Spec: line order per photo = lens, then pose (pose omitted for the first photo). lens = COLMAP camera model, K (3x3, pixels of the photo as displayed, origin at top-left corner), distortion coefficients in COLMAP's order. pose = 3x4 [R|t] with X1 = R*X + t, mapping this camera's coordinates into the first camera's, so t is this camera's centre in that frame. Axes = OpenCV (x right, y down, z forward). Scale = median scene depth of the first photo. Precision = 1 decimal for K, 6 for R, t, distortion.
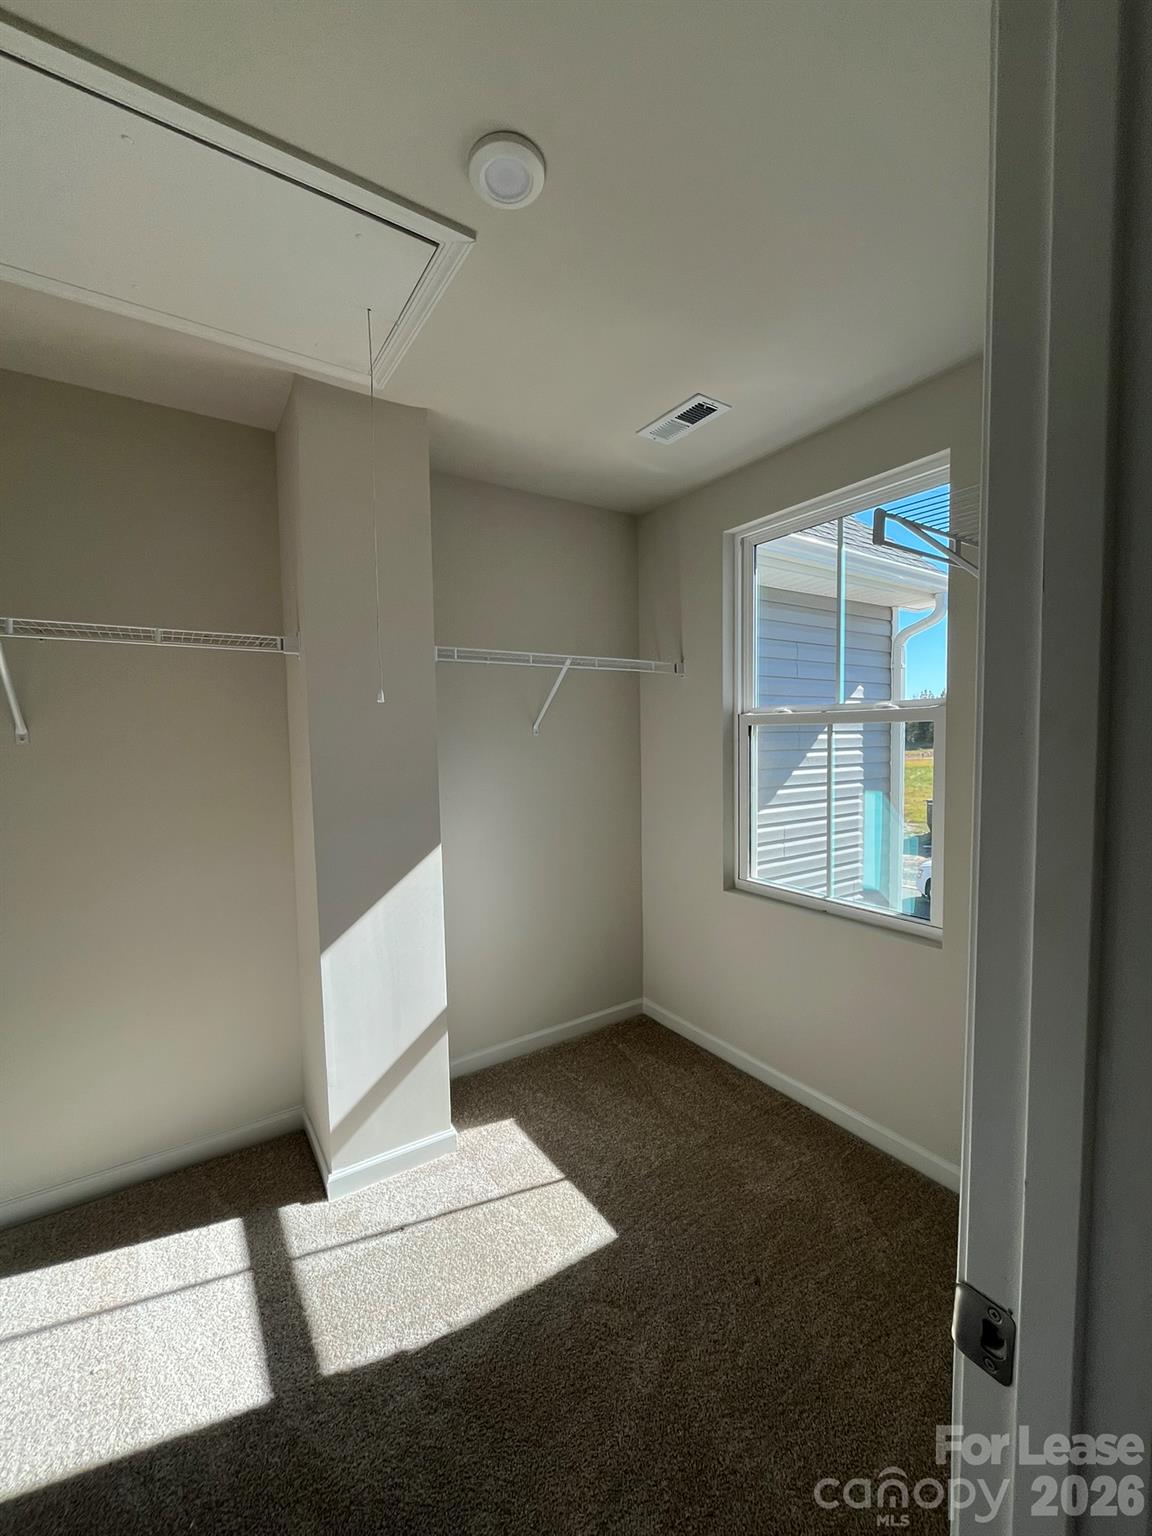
lens RADIAL K [[620.5, 0, 572.1], [0, 620.5, 773.3], [0, 0, 1]] dist [0.000170, -0.000478]
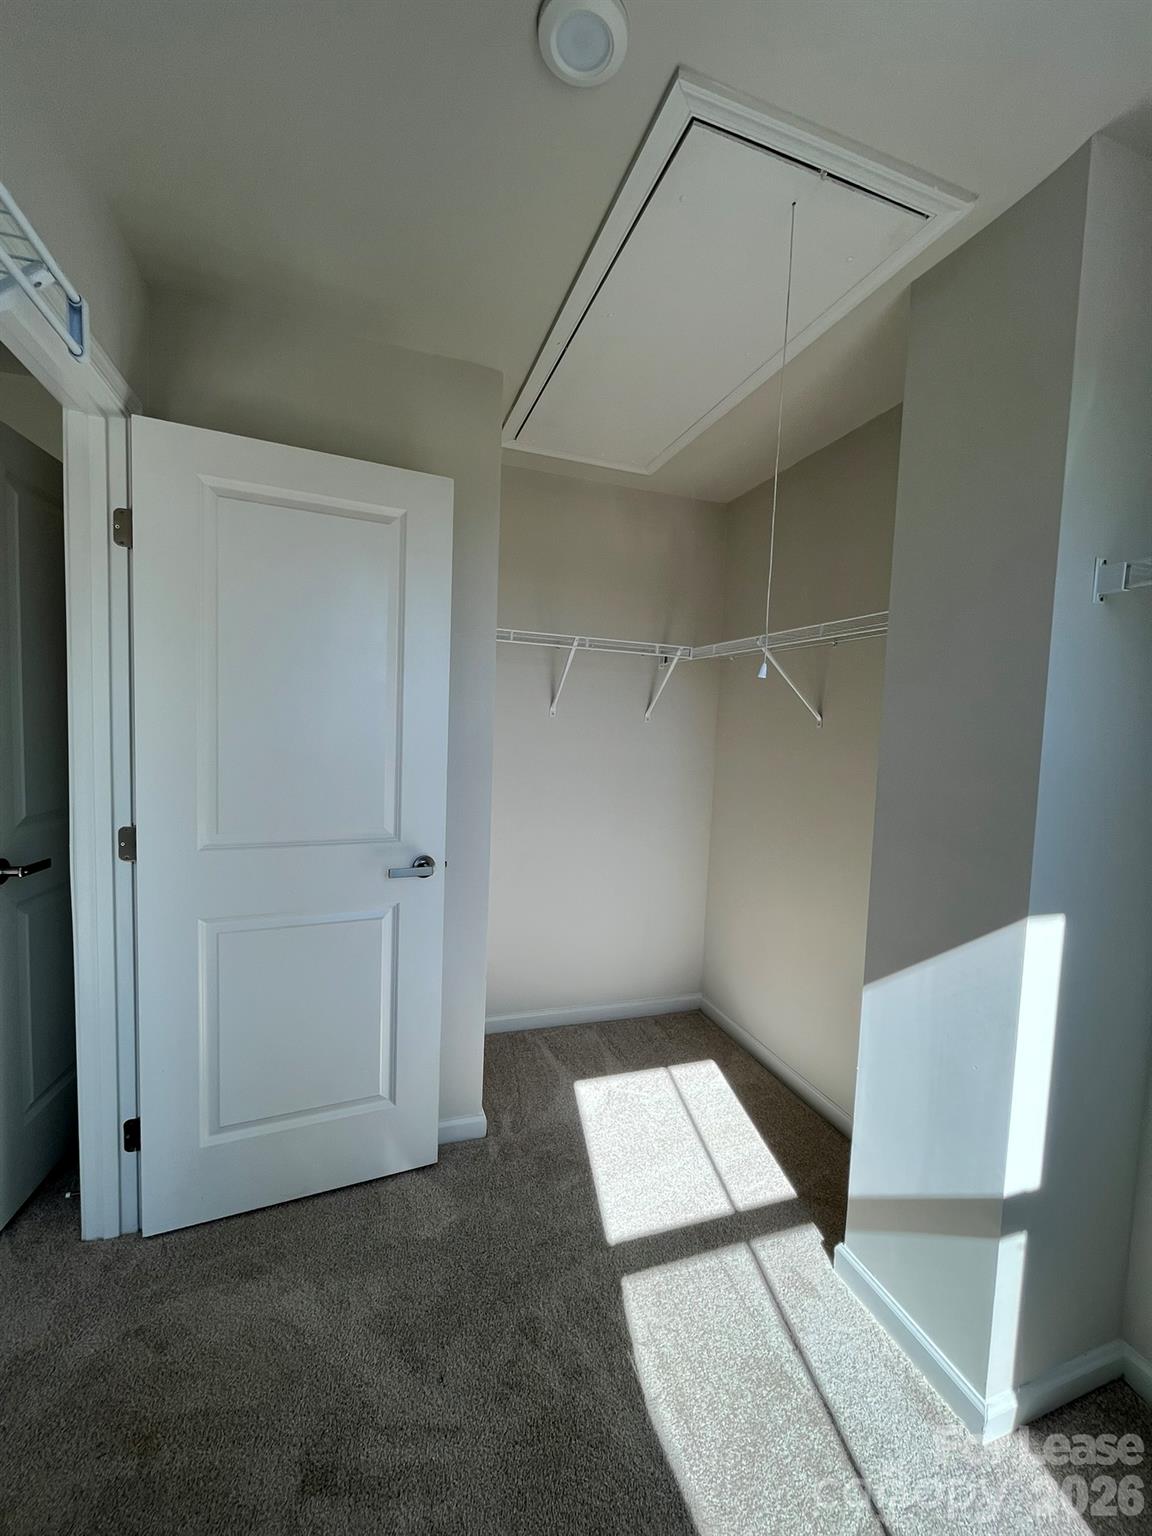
lens RADIAL K [[620.5, 0, 575.5], [0, 620.5, 763.9], [0, 0, 1]] dist [0.000170, -0.000478]
pose [[-0.248069, 0.070657, -0.966162, 0.543114], [-0.091646, 0.991152, 0.096015, -0.051144], [0.964397, 0.112364, -0.239399, 0.908903]]
